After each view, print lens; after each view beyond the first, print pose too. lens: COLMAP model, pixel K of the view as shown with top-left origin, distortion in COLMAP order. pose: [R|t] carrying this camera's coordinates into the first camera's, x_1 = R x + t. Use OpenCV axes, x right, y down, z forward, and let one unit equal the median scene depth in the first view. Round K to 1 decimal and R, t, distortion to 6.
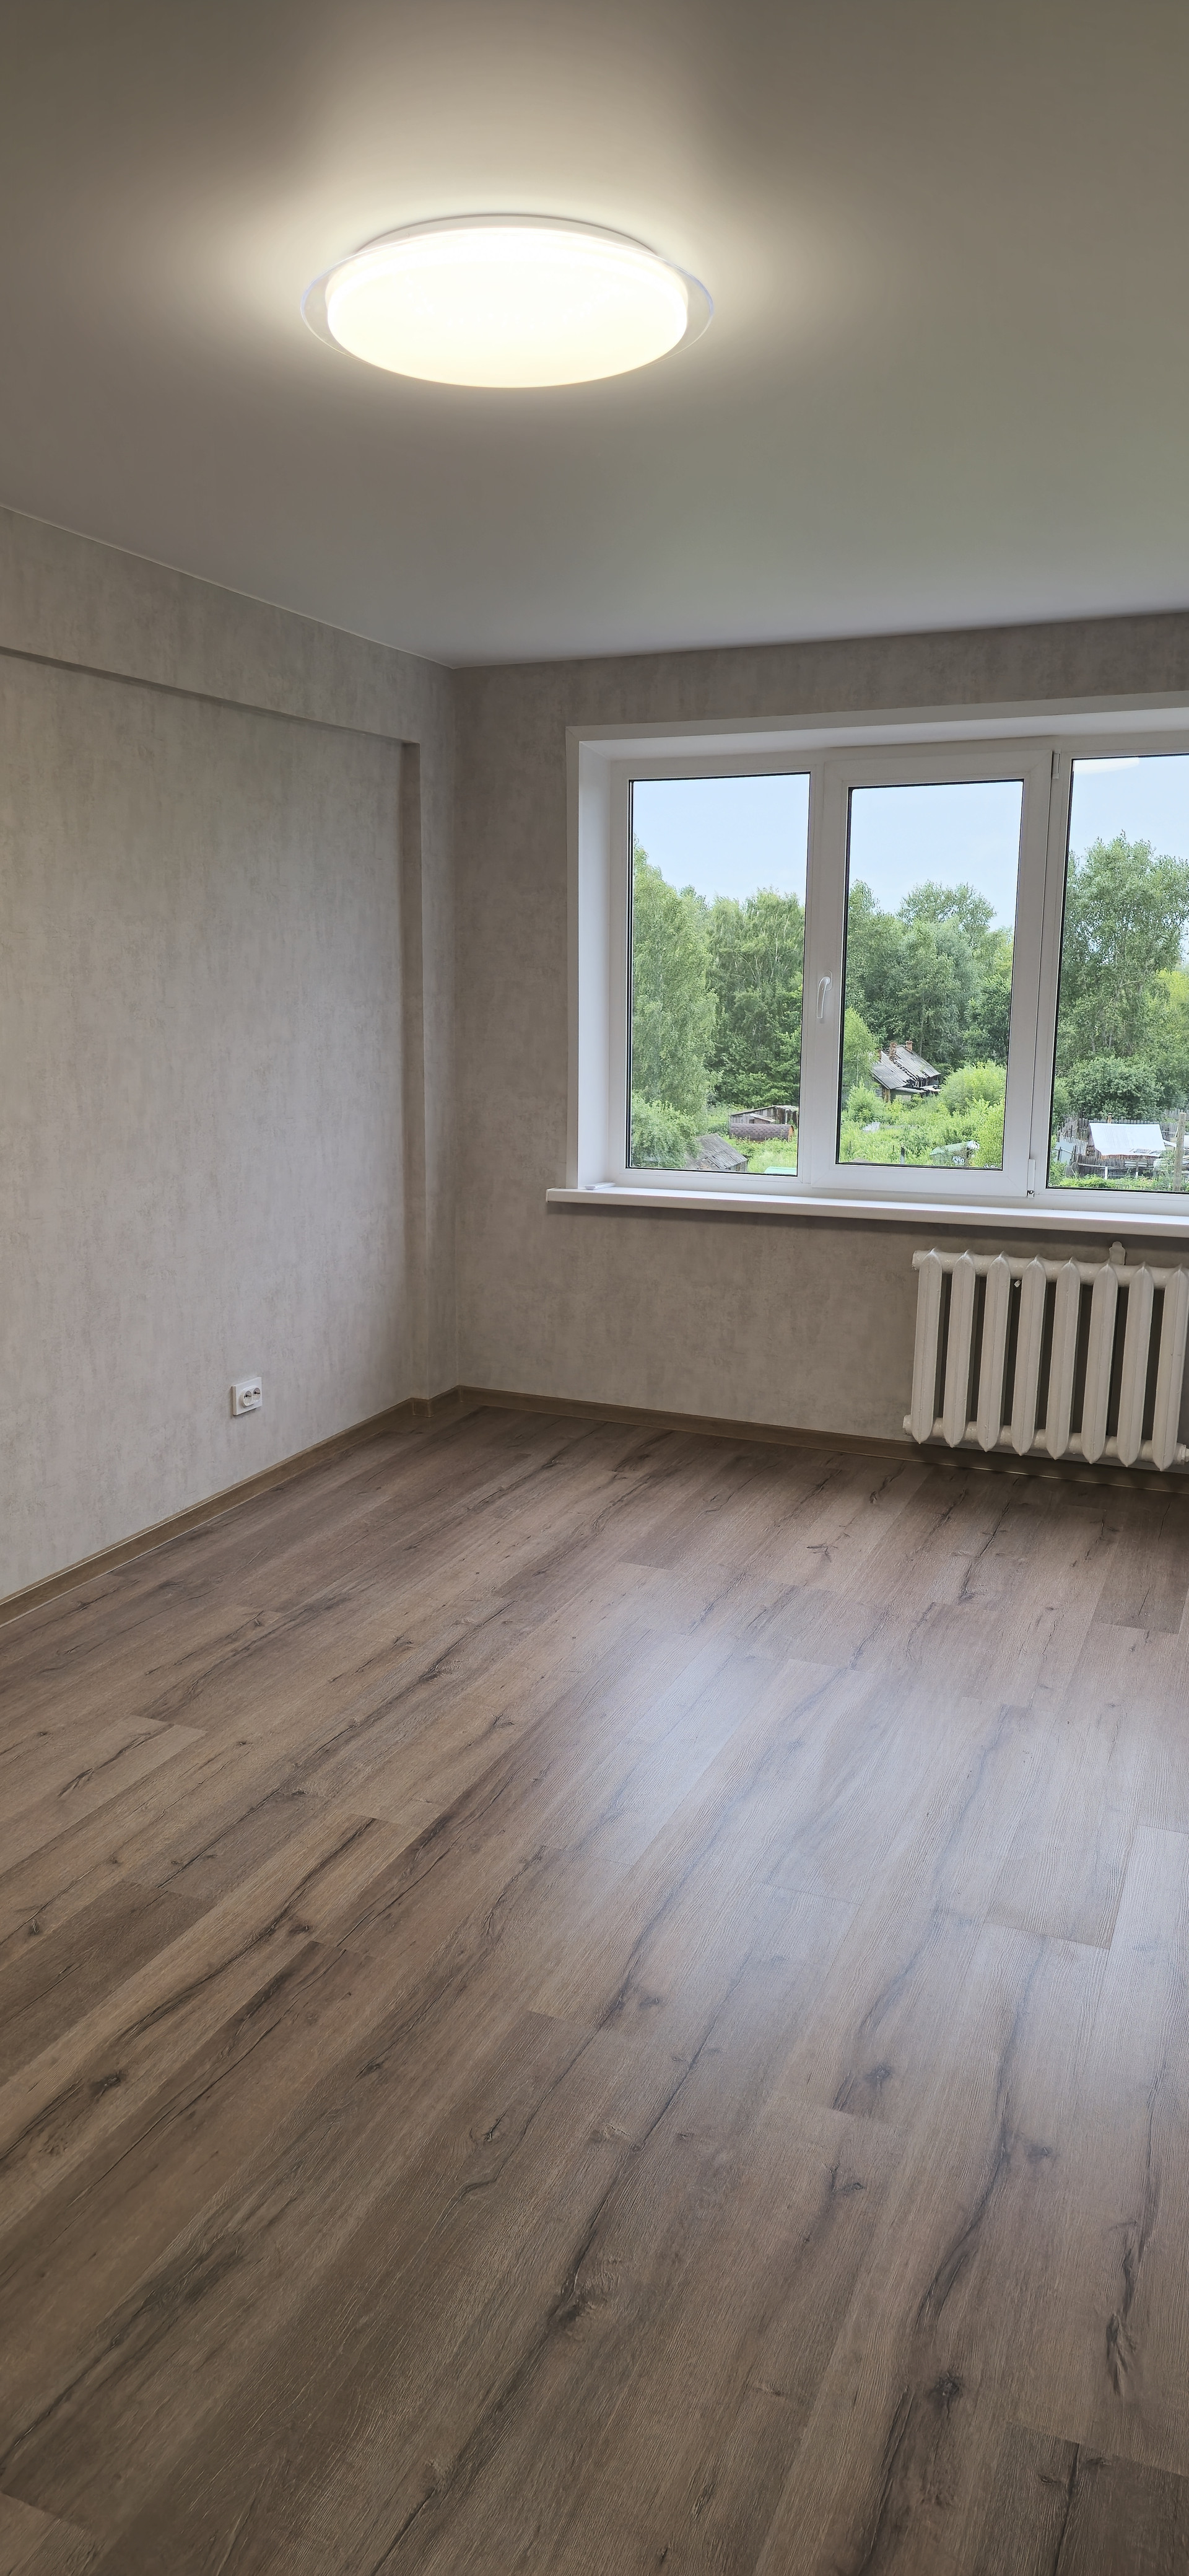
lens RADIAL K [[1714.0, 0, 594.5], [0, 1714.0, 1288.0], [0, 0, 1]] dist [0.060531, -0.065261]
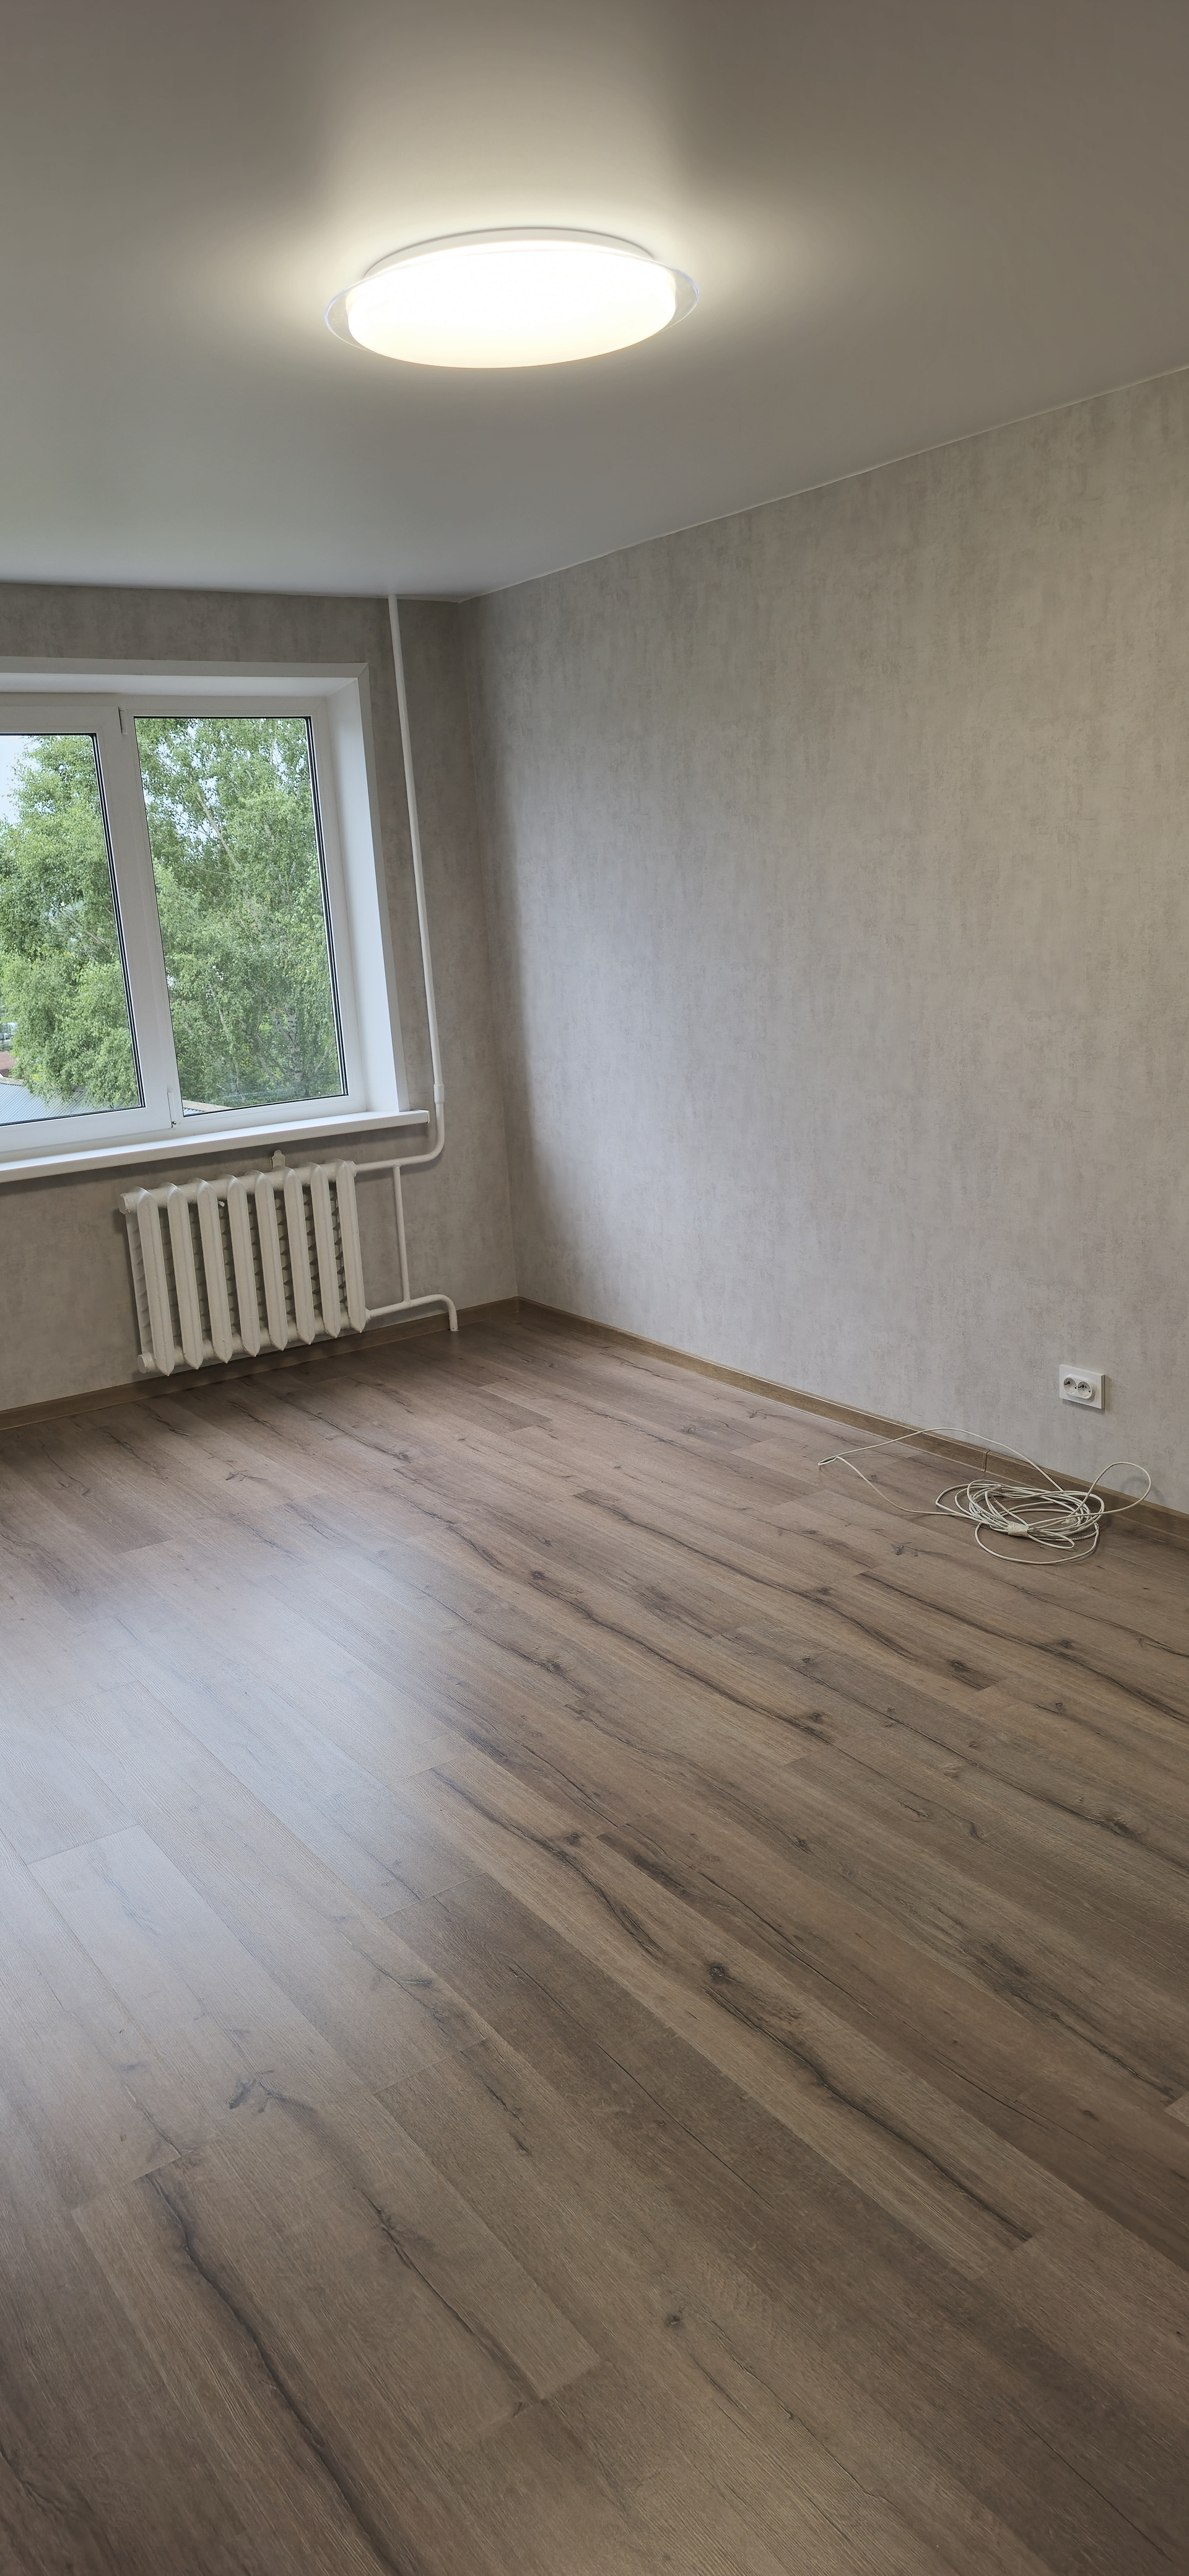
lens RADIAL K [[1714.0, 0, 594.5], [0, 1714.0, 1288.0], [0, 0, 1]] dist [0.060531, -0.065261]
pose [[0.523636, -0.237431, 0.818188, -0.998039], [0.216287, 0.965964, 0.141892, -0.101343], [-0.824030, 0.102664, 0.557167, 0.400752]]
